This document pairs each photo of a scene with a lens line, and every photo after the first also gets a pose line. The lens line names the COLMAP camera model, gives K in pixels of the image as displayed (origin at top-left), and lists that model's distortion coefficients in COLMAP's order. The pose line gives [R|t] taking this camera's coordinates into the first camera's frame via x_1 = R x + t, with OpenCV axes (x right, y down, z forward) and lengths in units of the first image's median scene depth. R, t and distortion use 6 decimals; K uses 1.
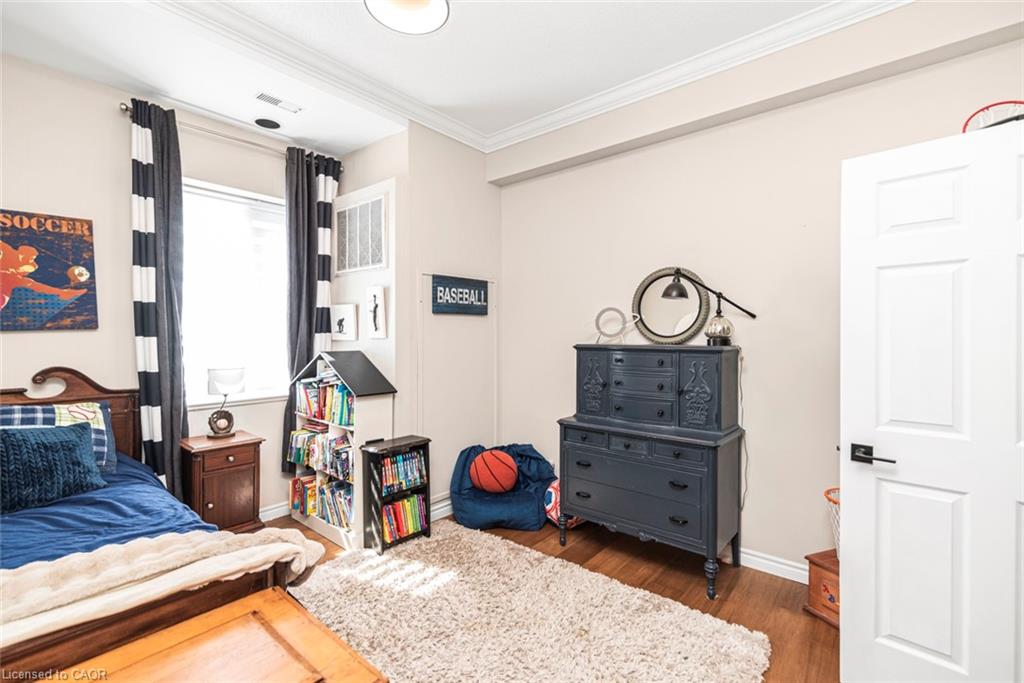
lens RADIAL K [[460.6, 0, 510.4], [0, 460.6, 334.9], [0, 0, 1]] dist [0.011581, -0.000406]
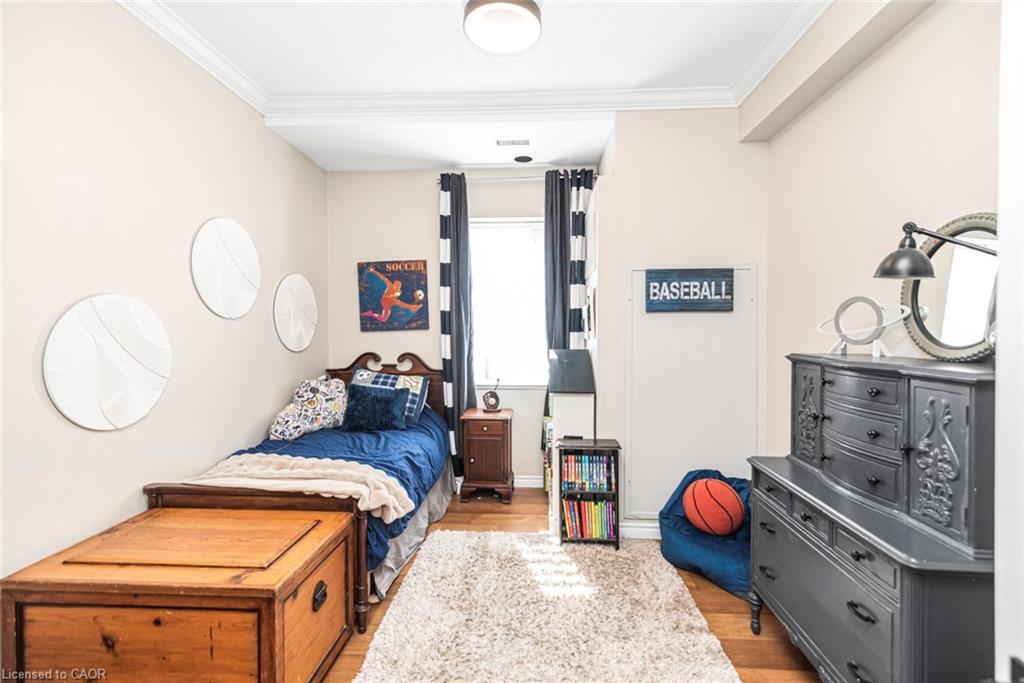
lens RADIAL K [[460.6, 0, 510.4], [0, 460.6, 334.9], [0, 0, 1]] dist [0.011581, -0.000406]
pose [[0.596288, 0.013480, -0.802658, 0.468887], [-0.003952, 0.999896, 0.013856, -0.015120], [0.802761, -0.005090, 0.596279, 0.276076]]
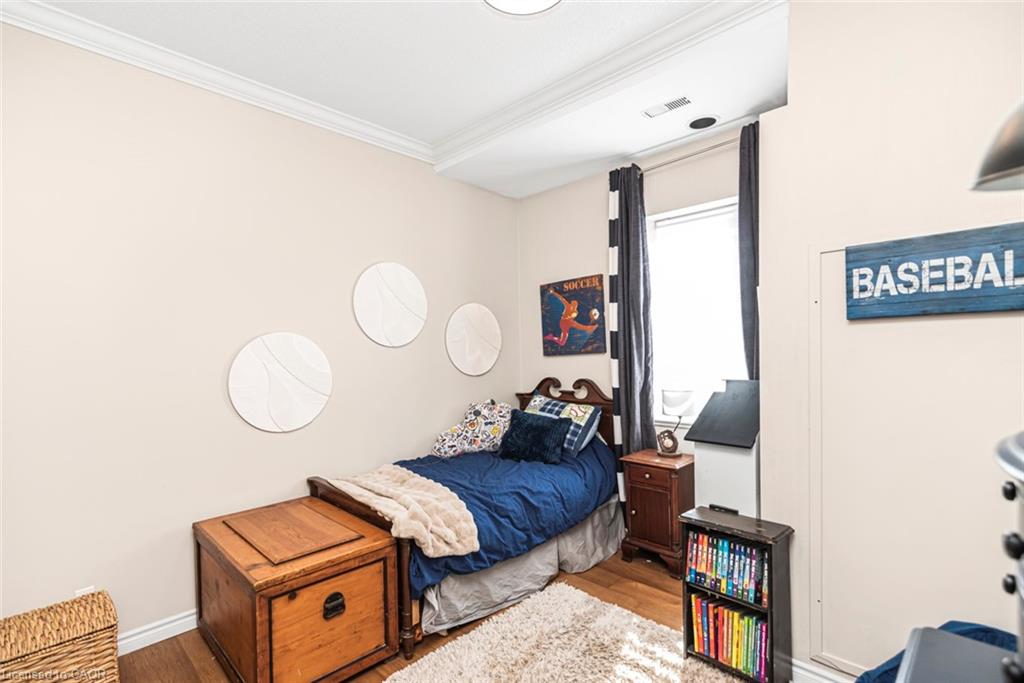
lens RADIAL K [[474.8, 0, 501.5], [0, 474.8, 359.7], [0, 0, 1]] dist [0.011025, -0.000274]
pose [[-0.083237, 0.017931, -0.996368, 0.481534], [0.013226, 0.999770, 0.016887, -0.018745], [0.996442, -0.011772, -0.083455, 0.745935]]
